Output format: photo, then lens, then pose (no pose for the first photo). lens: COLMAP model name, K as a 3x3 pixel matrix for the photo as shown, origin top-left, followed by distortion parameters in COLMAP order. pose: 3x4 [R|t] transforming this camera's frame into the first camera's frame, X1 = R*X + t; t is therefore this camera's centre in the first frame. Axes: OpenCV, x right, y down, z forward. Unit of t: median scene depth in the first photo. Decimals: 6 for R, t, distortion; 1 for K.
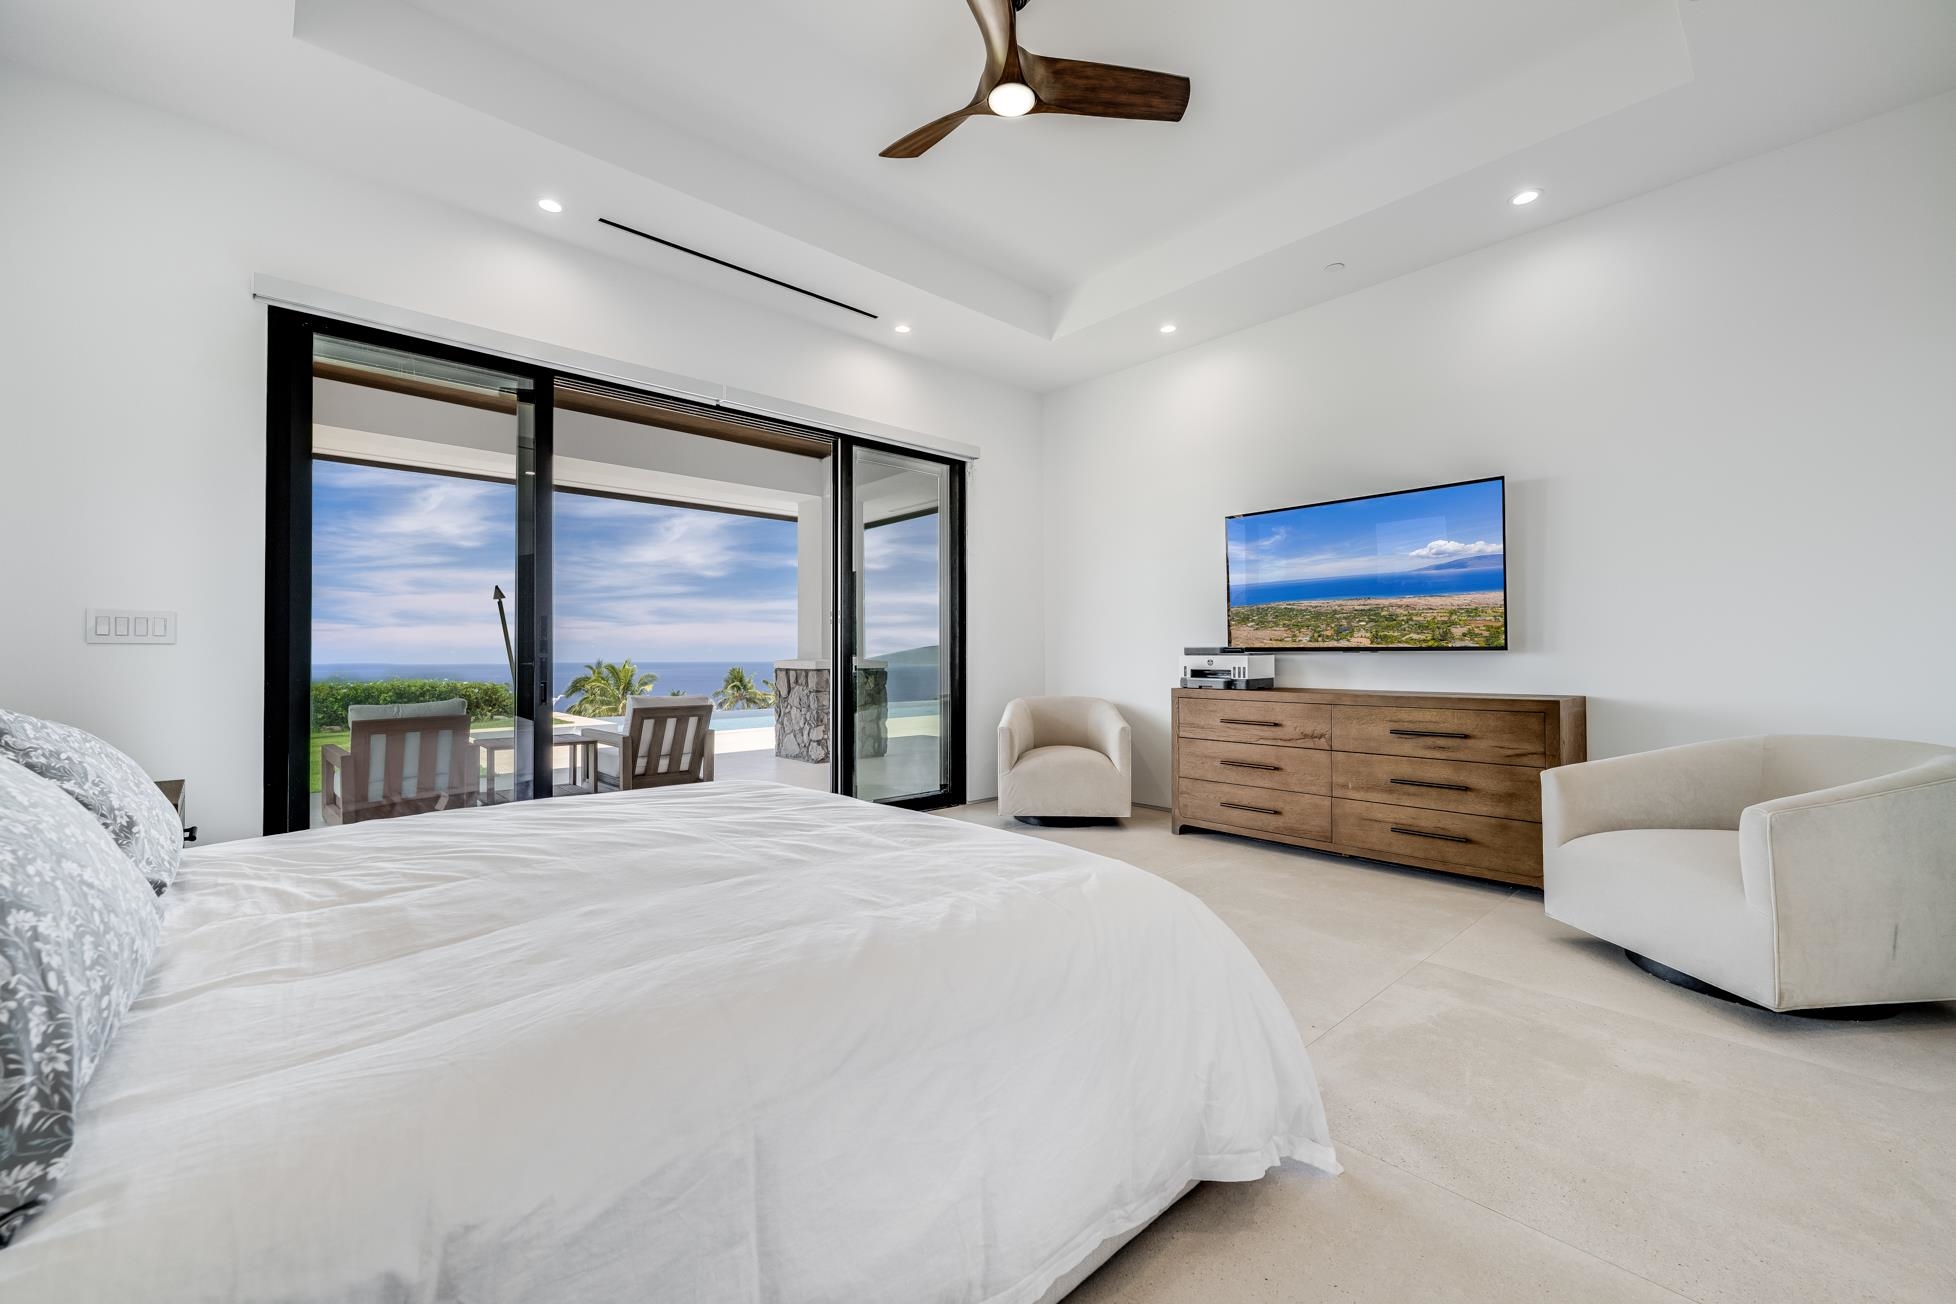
lens RADIAL K [[746.8, 0, 978.0], [0, 746.8, 652.0], [0, 0, 1]] dist [-0.000714, -0.000070]
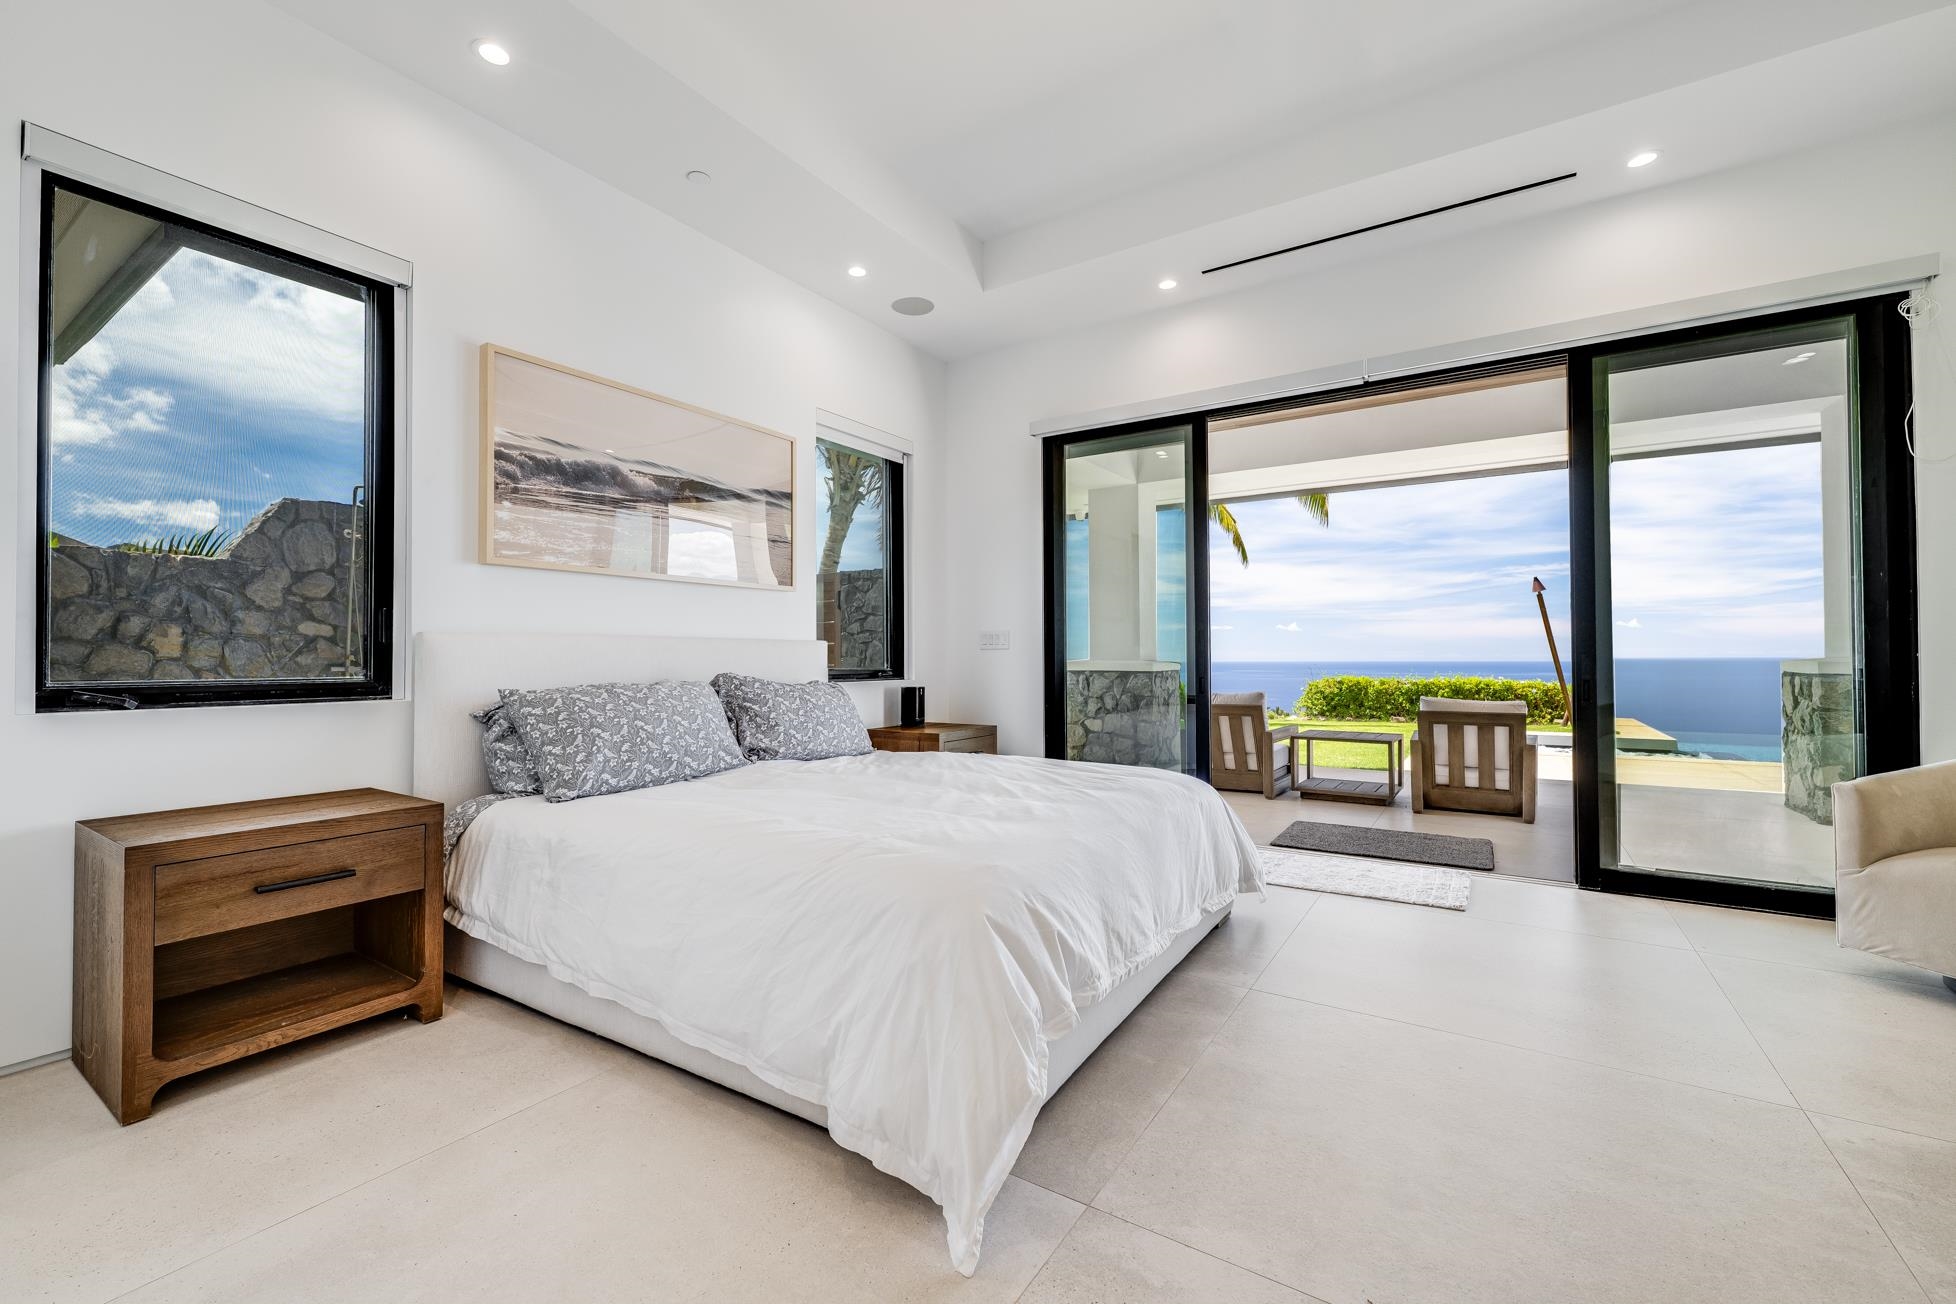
lens RADIAL K [[800.6, 0, 978.0], [0, 800.6, 652.0], [0, 0, 1]] dist [-0.000358, -0.000001]
pose [[0.280611, -0.004517, -0.959811, 0.220166], [0.008386, 0.999962, -0.002255, -0.000049], [0.959785, -0.007416, 0.280639, 0.125042]]
